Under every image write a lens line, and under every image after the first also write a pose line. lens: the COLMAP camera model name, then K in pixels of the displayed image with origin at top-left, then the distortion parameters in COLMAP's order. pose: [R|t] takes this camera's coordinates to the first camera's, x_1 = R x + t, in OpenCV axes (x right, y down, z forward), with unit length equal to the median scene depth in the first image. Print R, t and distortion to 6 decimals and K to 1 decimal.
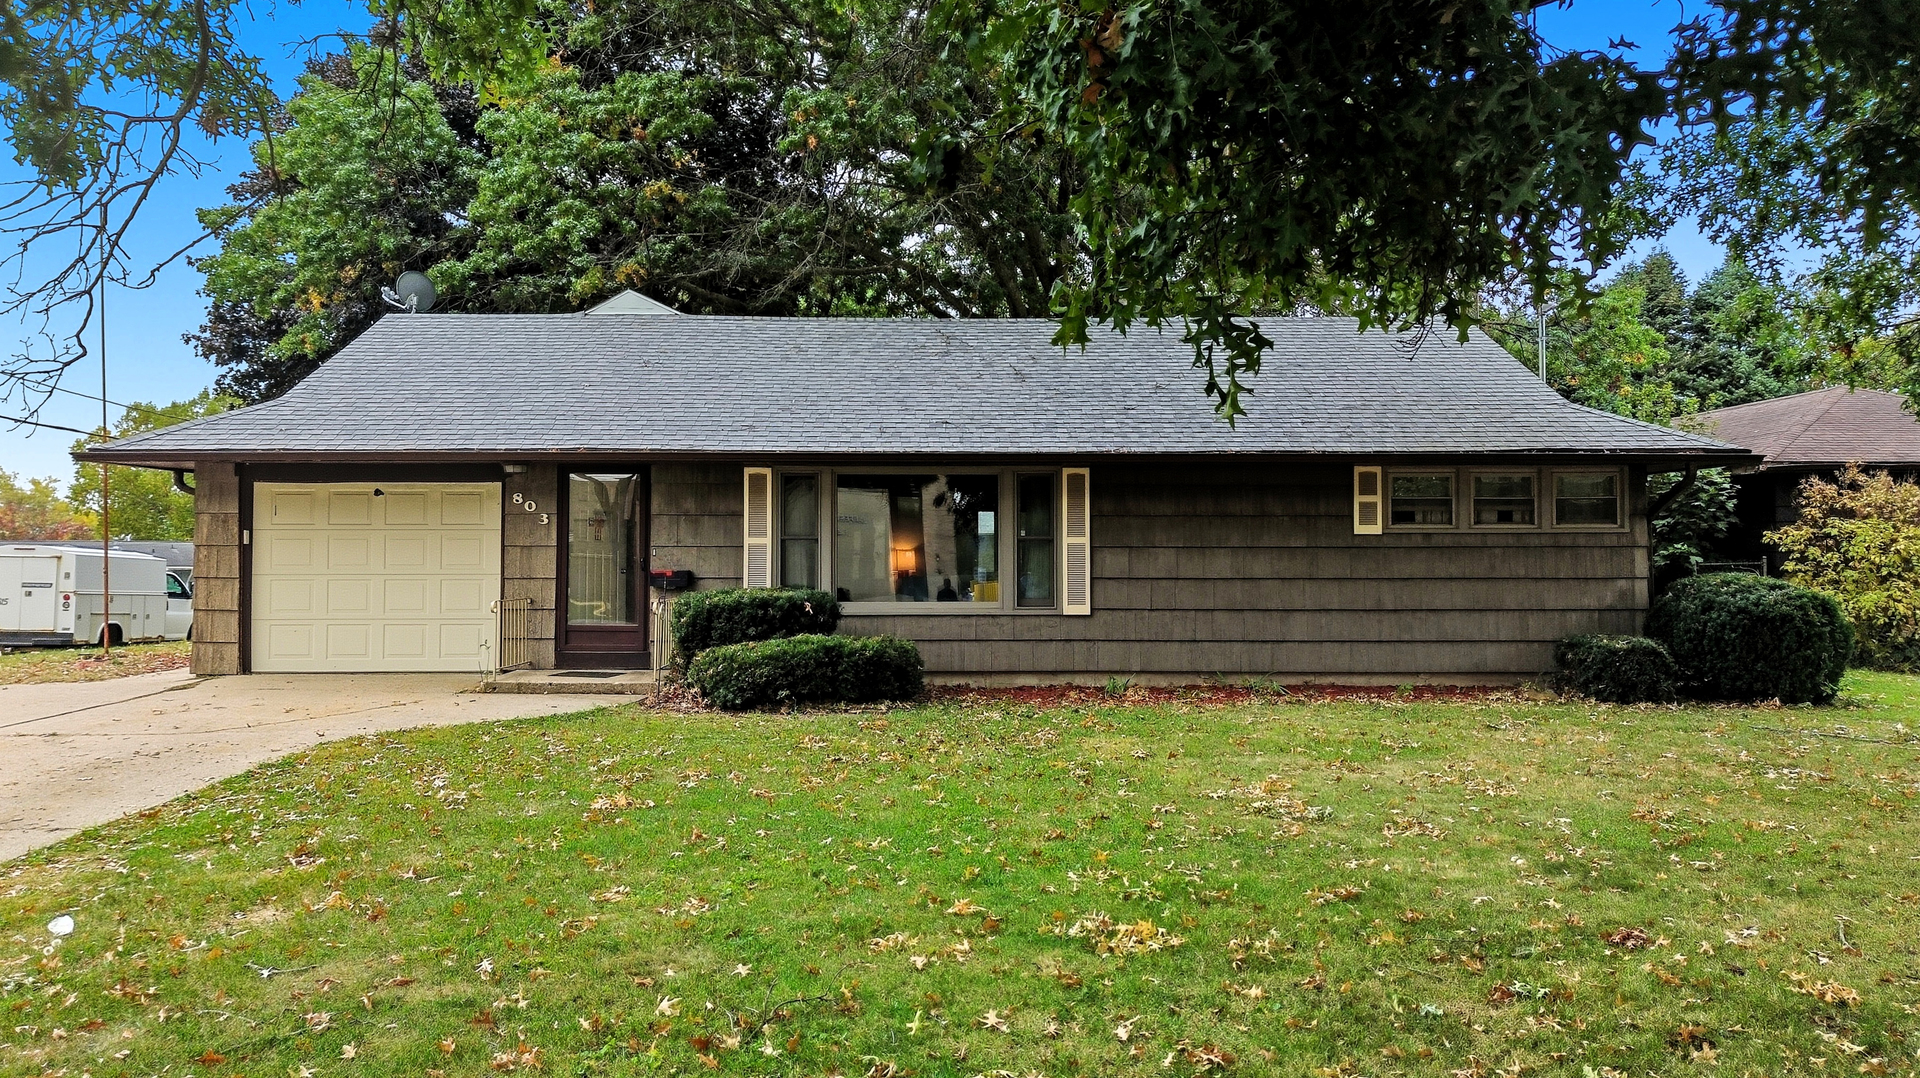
lens RADIAL K [[1393.5, 0, 960.0], [0, 1393.5, 539.0], [0, 0, 1]] dist [0.059076, -0.006808]
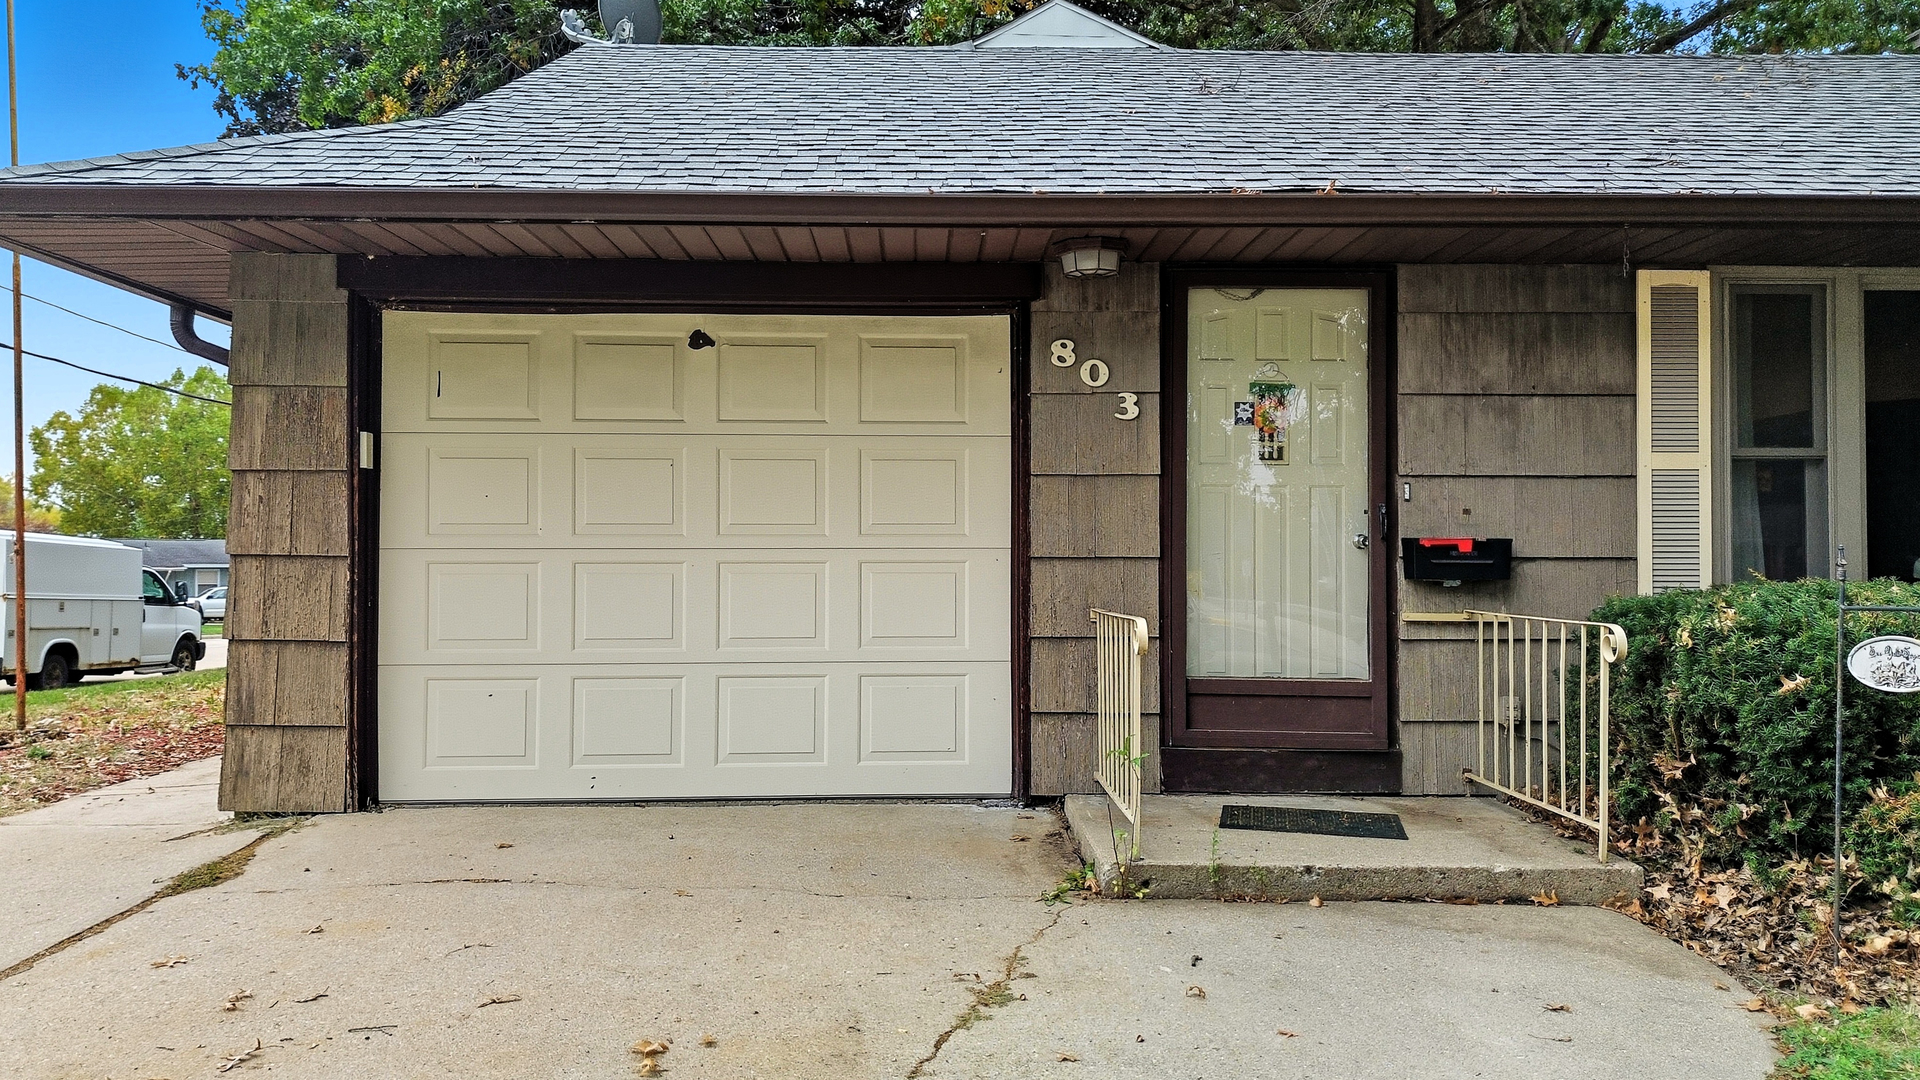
lens RADIAL K [[1393.5, 0, 960.0], [0, 1393.5, 540.0], [0, 0, 1]] dist [0.059076, -0.006808]
pose [[0.999887, -0.001152, 0.015014, -0.348351], [0.001177, 0.999998, -0.001626, 0.023557], [-0.015012, 0.001643, 0.999886, 0.613419]]
